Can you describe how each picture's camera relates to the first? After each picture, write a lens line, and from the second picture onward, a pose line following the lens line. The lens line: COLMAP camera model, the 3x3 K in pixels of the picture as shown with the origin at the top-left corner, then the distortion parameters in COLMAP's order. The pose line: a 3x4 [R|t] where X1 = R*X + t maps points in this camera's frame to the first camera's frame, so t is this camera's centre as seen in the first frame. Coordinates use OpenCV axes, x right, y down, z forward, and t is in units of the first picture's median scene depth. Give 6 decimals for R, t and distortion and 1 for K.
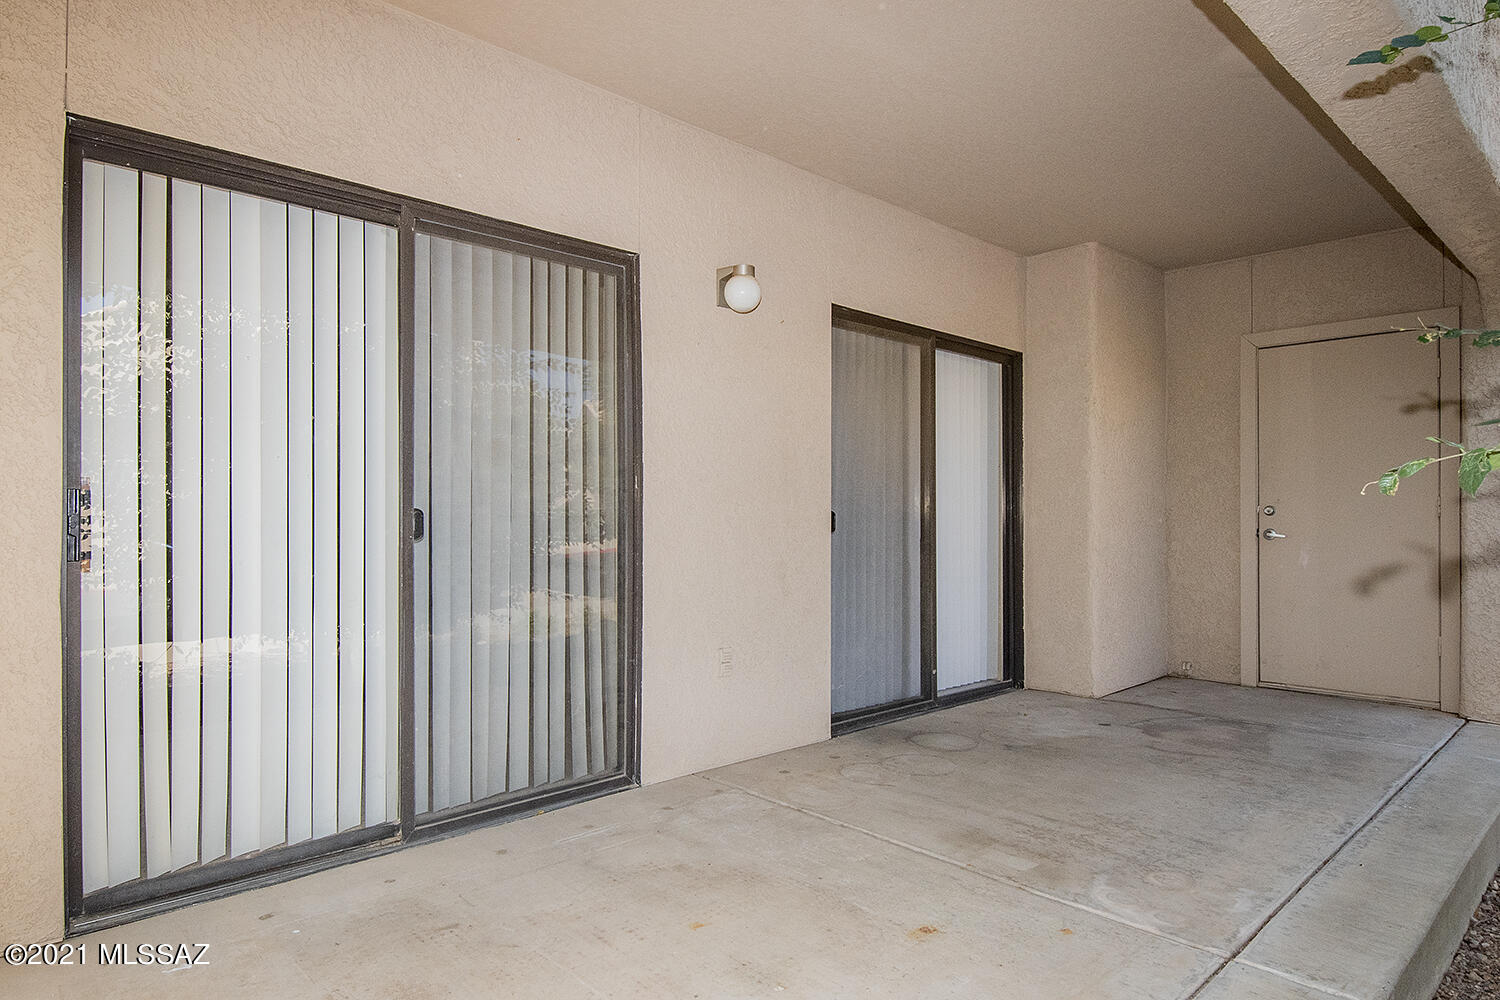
lens RADIAL K [[869.8, 0, 769.0], [0, 869.8, 499.5], [0, 0, 1]] dist [0.001289, -0.000676]
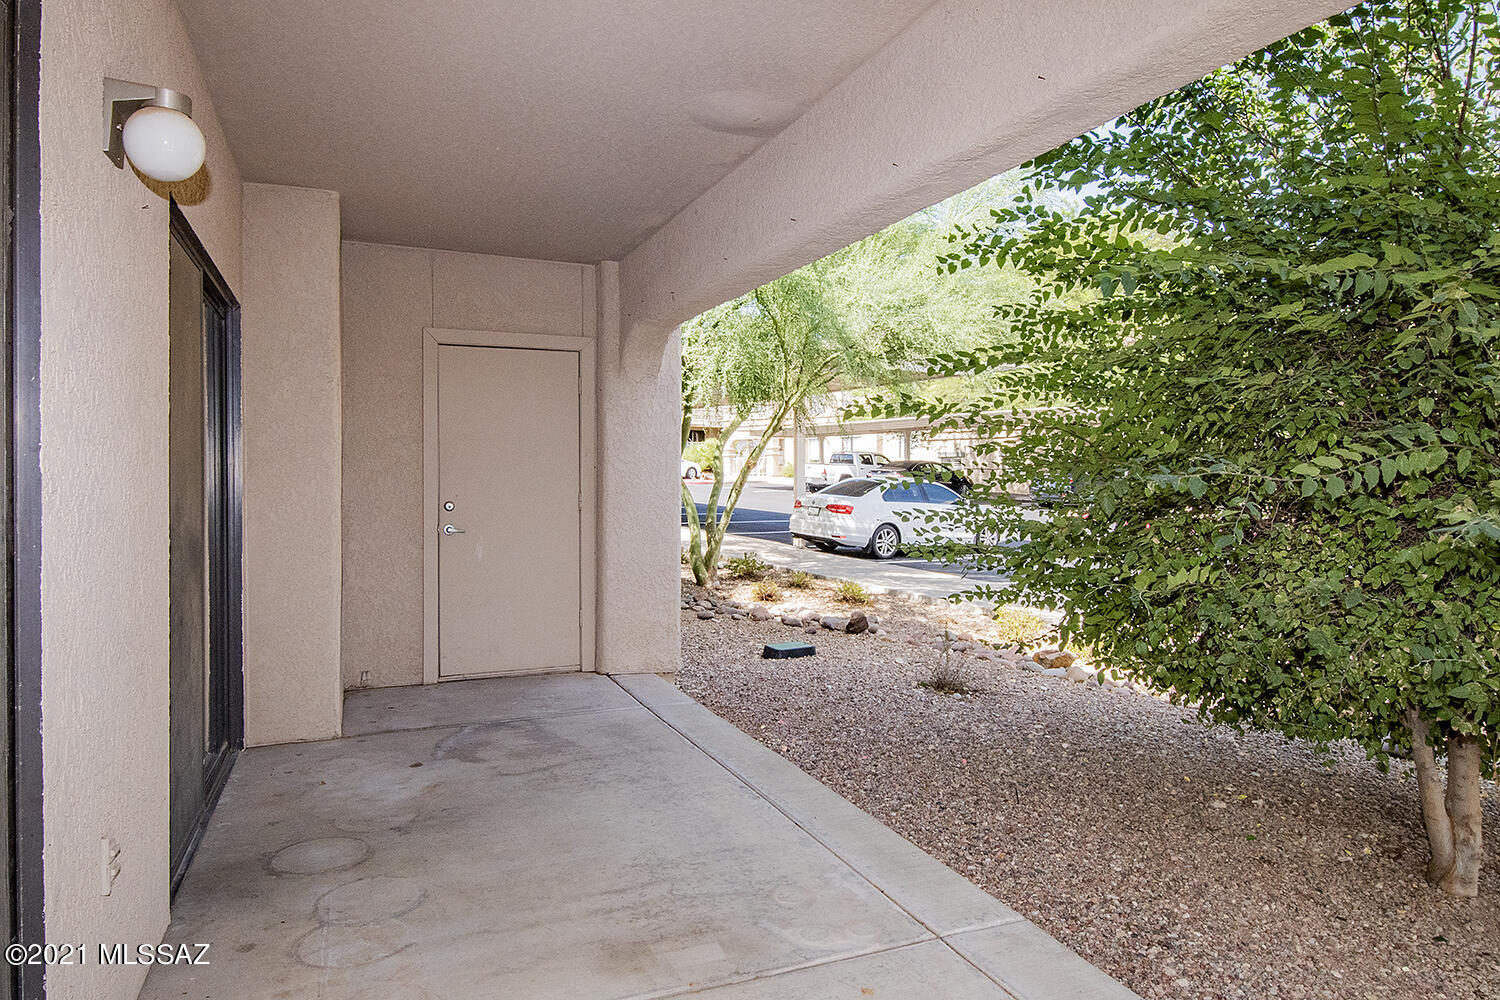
lens RADIAL K [[869.8, 0, 769.0], [0, 869.8, 499.5], [0, 0, 1]] dist [0.001289, -0.000676]
pose [[0.398276, -0.016713, 0.917113, -0.374009], [-0.014473, 0.999595, 0.024501, -0.046823], [-0.917151, -0.023032, 0.397873, 0.467536]]
